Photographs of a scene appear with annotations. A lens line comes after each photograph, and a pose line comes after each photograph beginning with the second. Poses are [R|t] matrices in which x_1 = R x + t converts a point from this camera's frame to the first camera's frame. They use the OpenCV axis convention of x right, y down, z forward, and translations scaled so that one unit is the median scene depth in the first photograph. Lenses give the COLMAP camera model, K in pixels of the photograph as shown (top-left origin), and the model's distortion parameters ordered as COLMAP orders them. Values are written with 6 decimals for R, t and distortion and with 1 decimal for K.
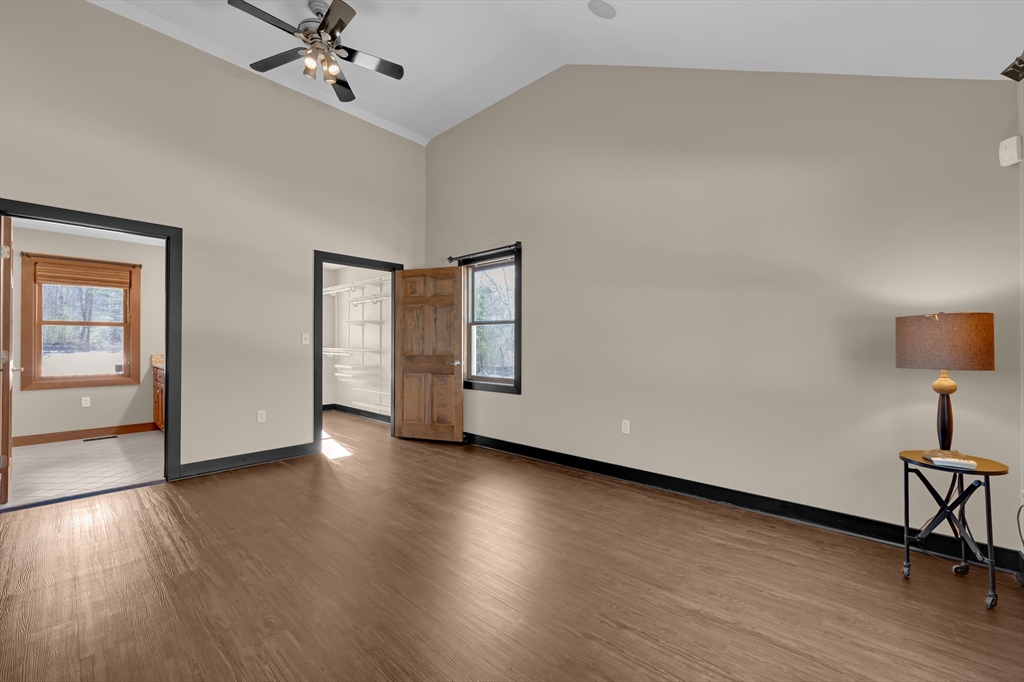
lens RADIAL K [[421.3, 0, 510.2], [0, 421.3, 341.4], [0, 0, 1]] dist [-0.001273, -0.000101]
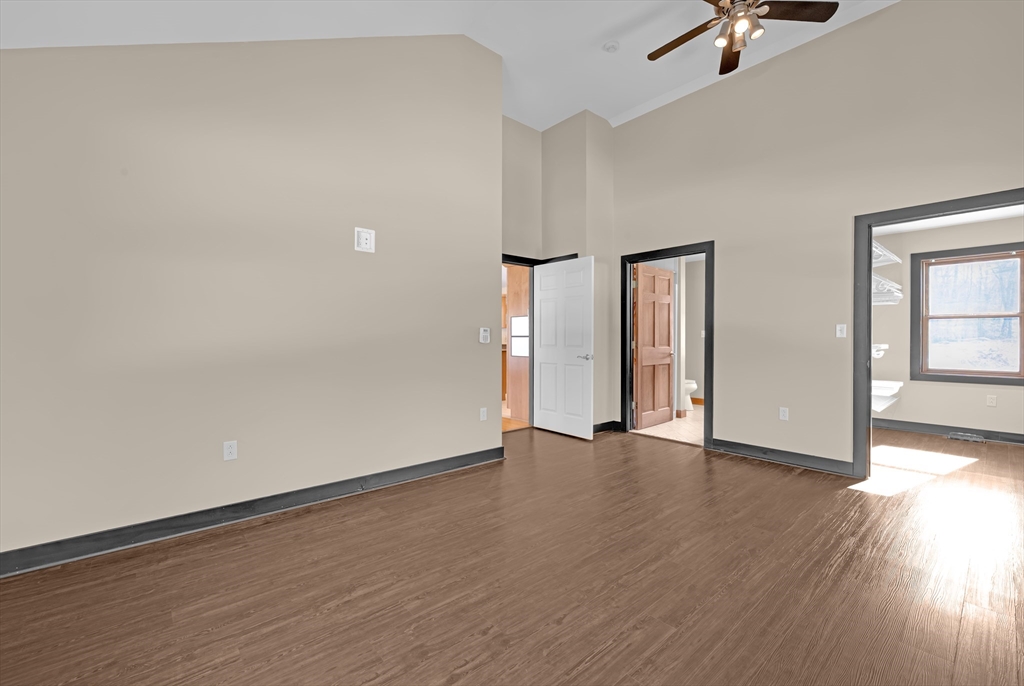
lens RADIAL K [[421.3, 0, 509.7], [0, 421.3, 341.3], [0, 0, 1]] dist [-0.001273, -0.000101]
pose [[-0.108436, 0.006468, -0.994082, 0.401682], [0.007941, 0.999953, 0.005640, 0.004634], [0.994072, -0.007282, -0.108482, 0.474898]]
